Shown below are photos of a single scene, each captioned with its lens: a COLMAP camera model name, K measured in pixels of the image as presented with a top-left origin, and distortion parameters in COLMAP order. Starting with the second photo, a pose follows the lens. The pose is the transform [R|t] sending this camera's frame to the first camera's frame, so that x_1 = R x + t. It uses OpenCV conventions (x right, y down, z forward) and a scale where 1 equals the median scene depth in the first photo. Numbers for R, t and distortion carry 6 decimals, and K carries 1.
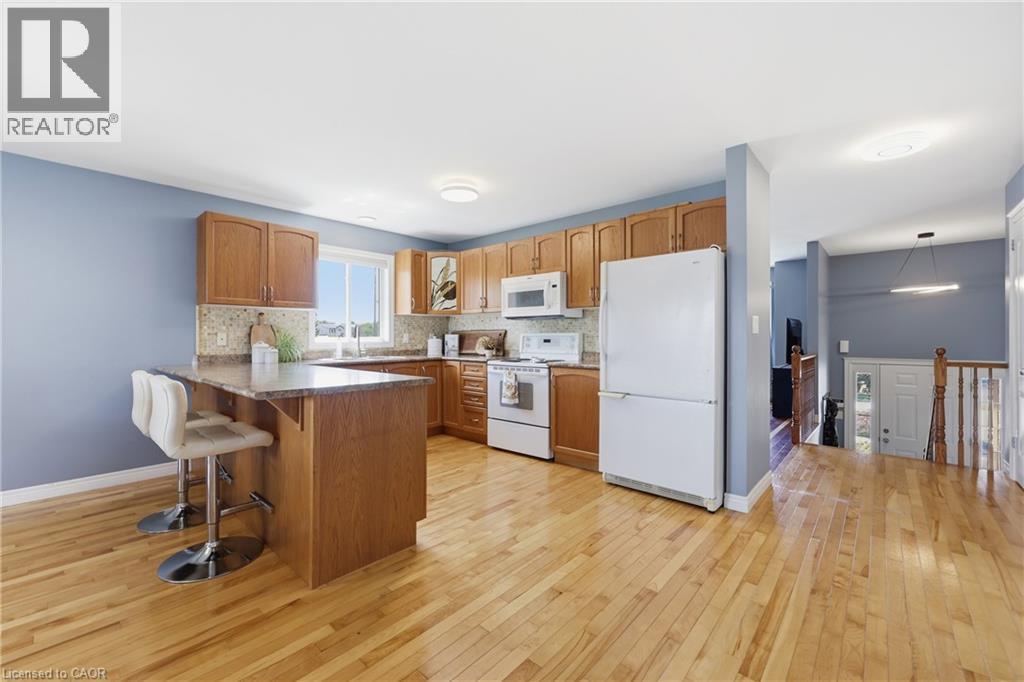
lens RADIAL K [[416.5, 0, 510.1], [0, 416.5, 335.0], [0, 0, 1]] dist [-0.000410, 0.000539]
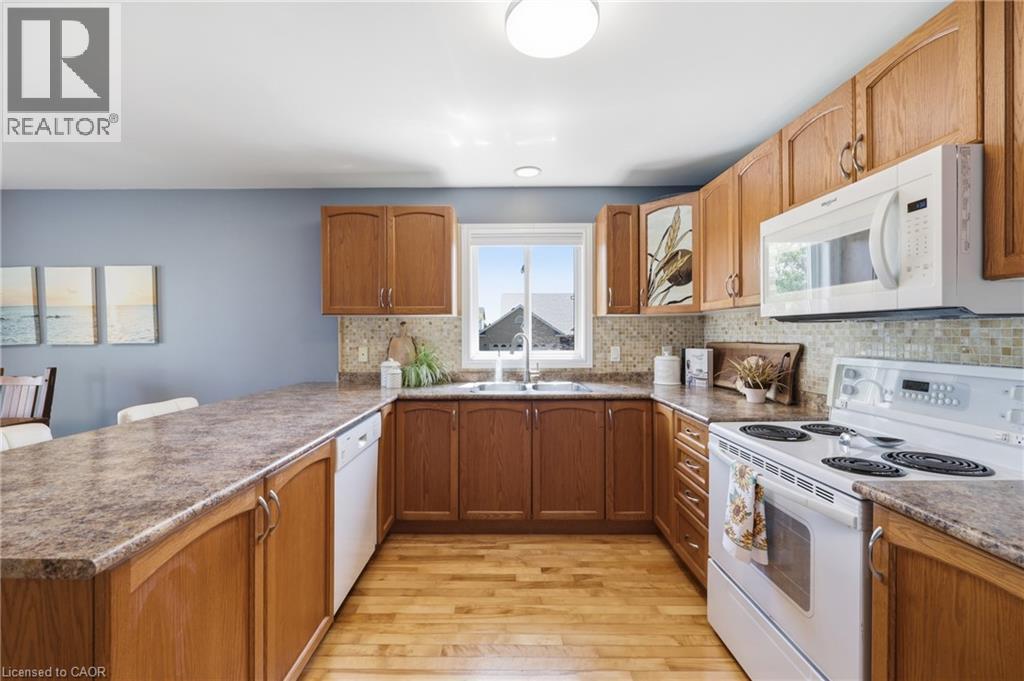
lens RADIAL K [[416.5, 0, 503.4], [0, 416.5, 337.4], [0, 0, 1]] dist [-0.000410, 0.000539]
pose [[0.661336, 0.007434, -0.750053, 0.118018], [0.003618, 0.999908, 0.013100, -0.029237], [0.750081, -0.011378, 0.661248, 0.534366]]
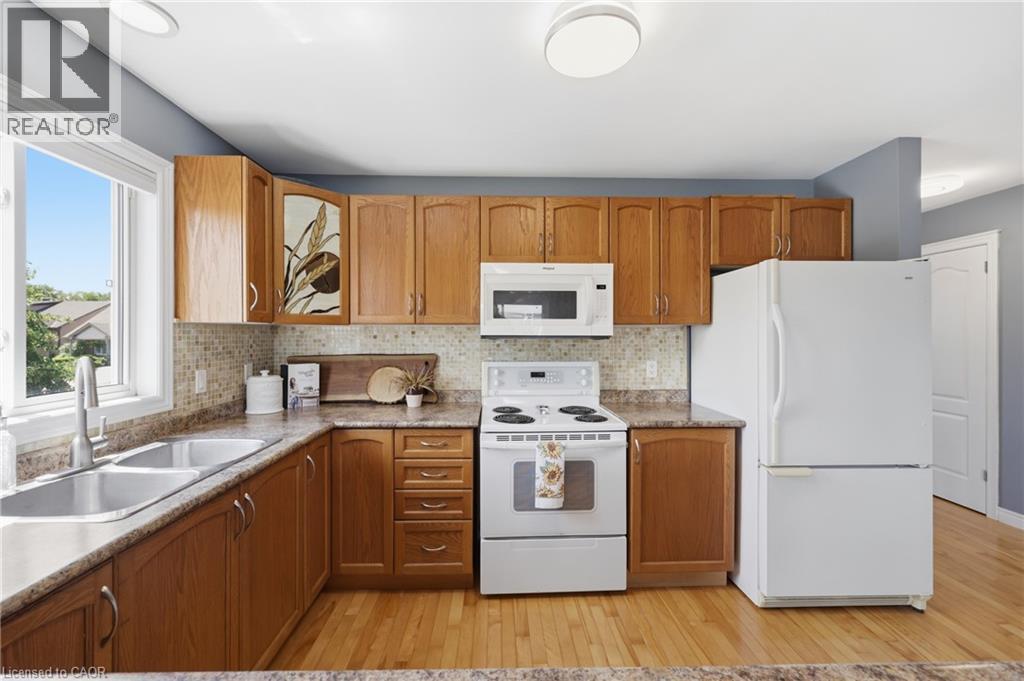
lens RADIAL K [[416.5, 0, 509.7], [0, 416.5, 334.9], [0, 0, 1]] dist [-0.000410, 0.000539]
pose [[0.730249, 0.000976, 0.683181, -0.349897], [-0.004947, 0.999980, 0.003859, -0.045279], [-0.683164, -0.006198, 0.730239, 0.581318]]
